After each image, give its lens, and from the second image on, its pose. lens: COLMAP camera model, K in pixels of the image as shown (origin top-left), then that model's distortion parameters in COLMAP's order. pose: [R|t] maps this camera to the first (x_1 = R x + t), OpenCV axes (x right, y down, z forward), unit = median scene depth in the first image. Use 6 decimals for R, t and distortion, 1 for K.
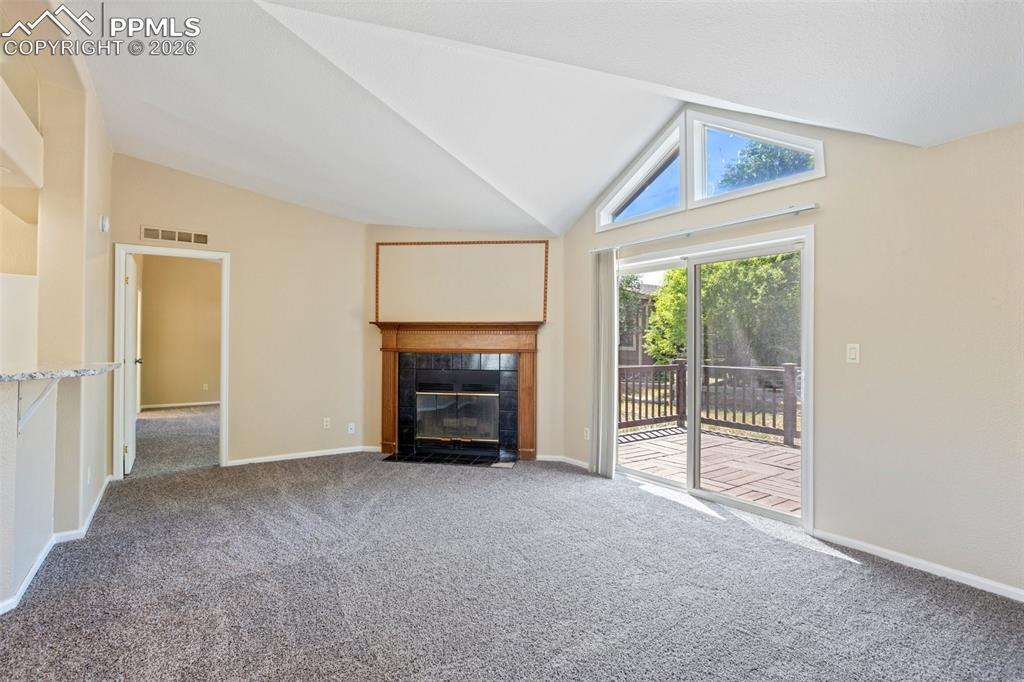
lens RADIAL K [[499.4, 0, 504.3], [0, 499.4, 335.2], [0, 0, 1]] dist [-0.047316, 0.027072]
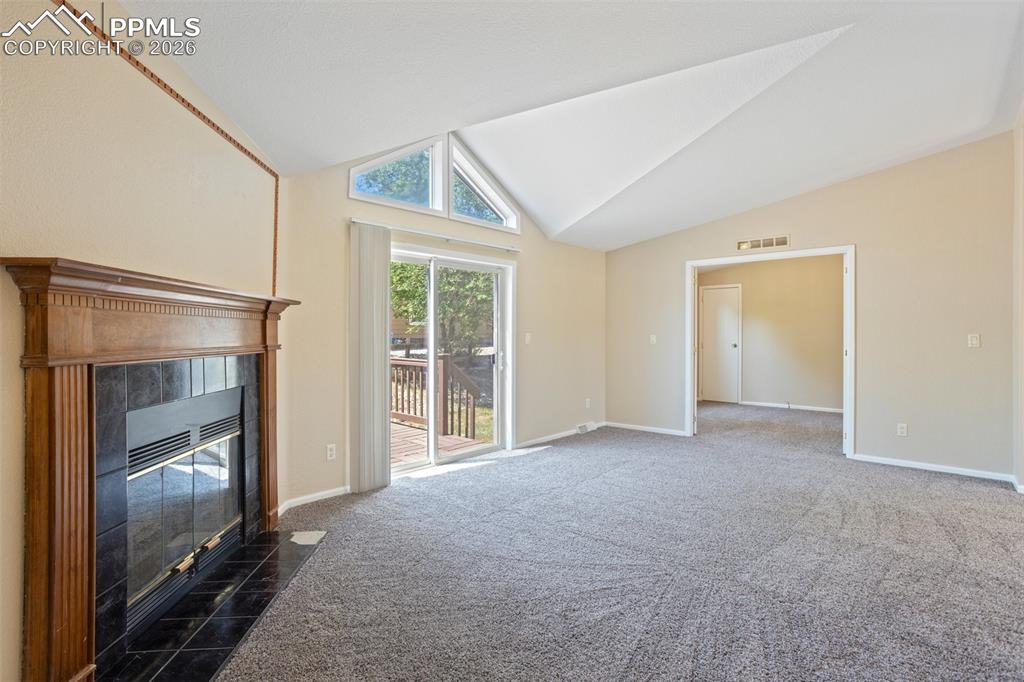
lens RADIAL K [[499.4, 0, 504.3], [0, 499.4, 335.2], [0, 0, 1]] dist [-0.047316, 0.027072]
pose [[-0.243954, -0.006768, 0.969763, -0.591018], [-0.009074, 0.999948, 0.004696, 0.011216], [-0.969744, -0.007654, -0.244002, 0.853180]]
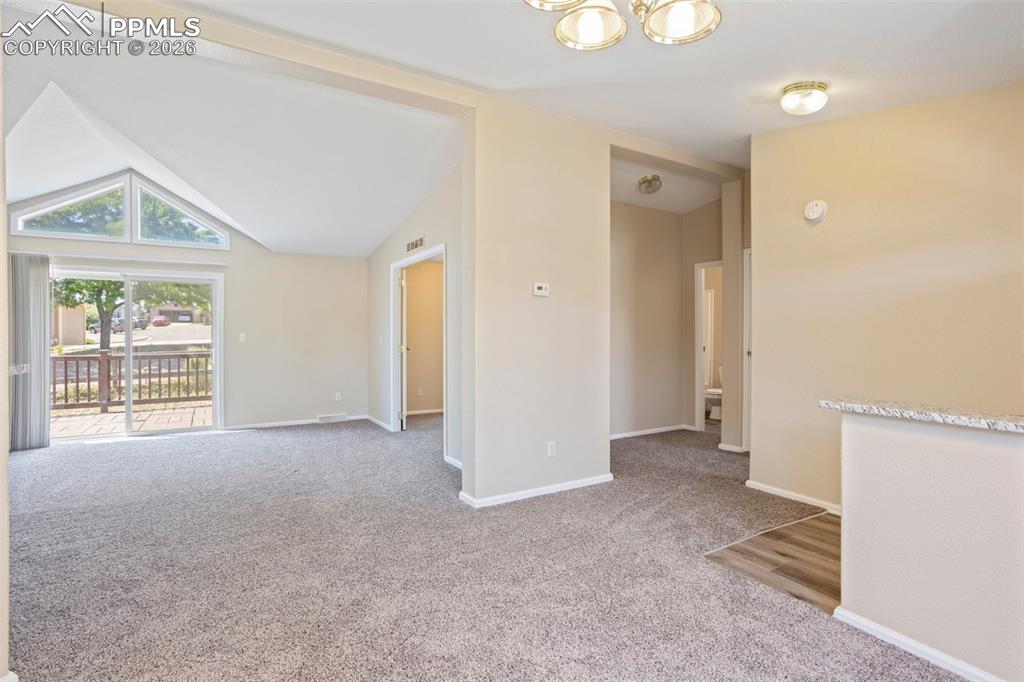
lens RADIAL K [[494.6, 0, 510.1], [0, 494.6, 333.9], [0, 0, 1]] dist [-0.045844, 0.026250]
pose [[0.046751, -0.005552, 0.998891, -0.755716], [-0.005591, 0.999967, 0.005820, 0.001971], [-0.998891, -0.005857, 0.046719, -0.144265]]
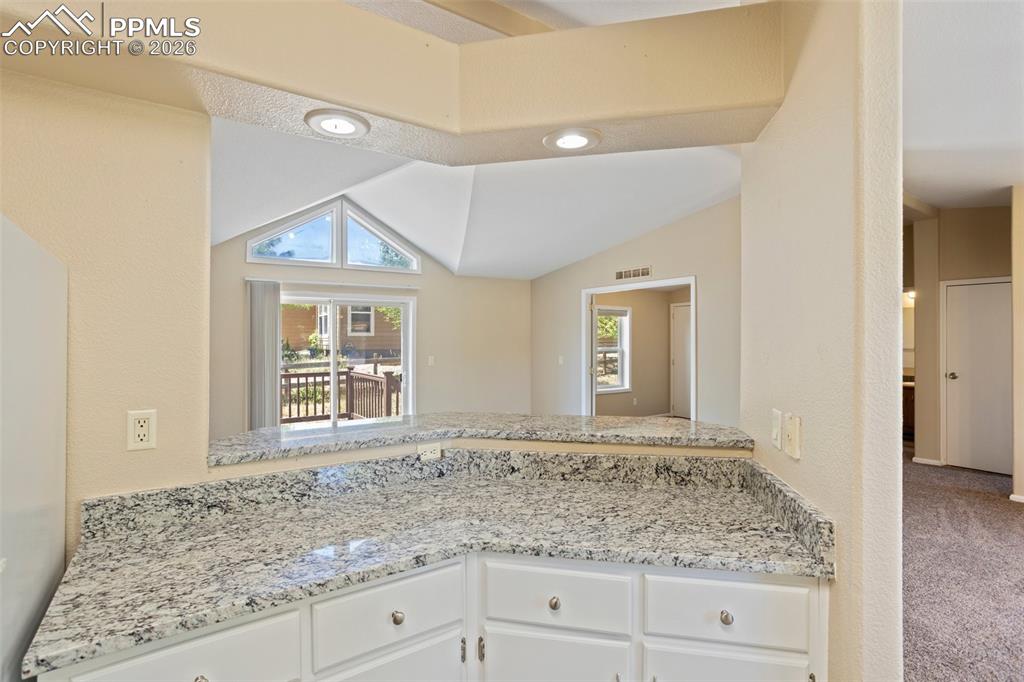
lens RADIAL K [[499.4, 0, 504.3], [0, 499.4, 335.2], [0, 0, 1]] dist [-0.047316, 0.027072]
pose [[-0.009096, 0.002513, 0.999955, -0.826550], [-0.004336, 0.999987, -0.002553, -0.037687], [-0.999949, -0.004359, -0.009085, 0.389152]]
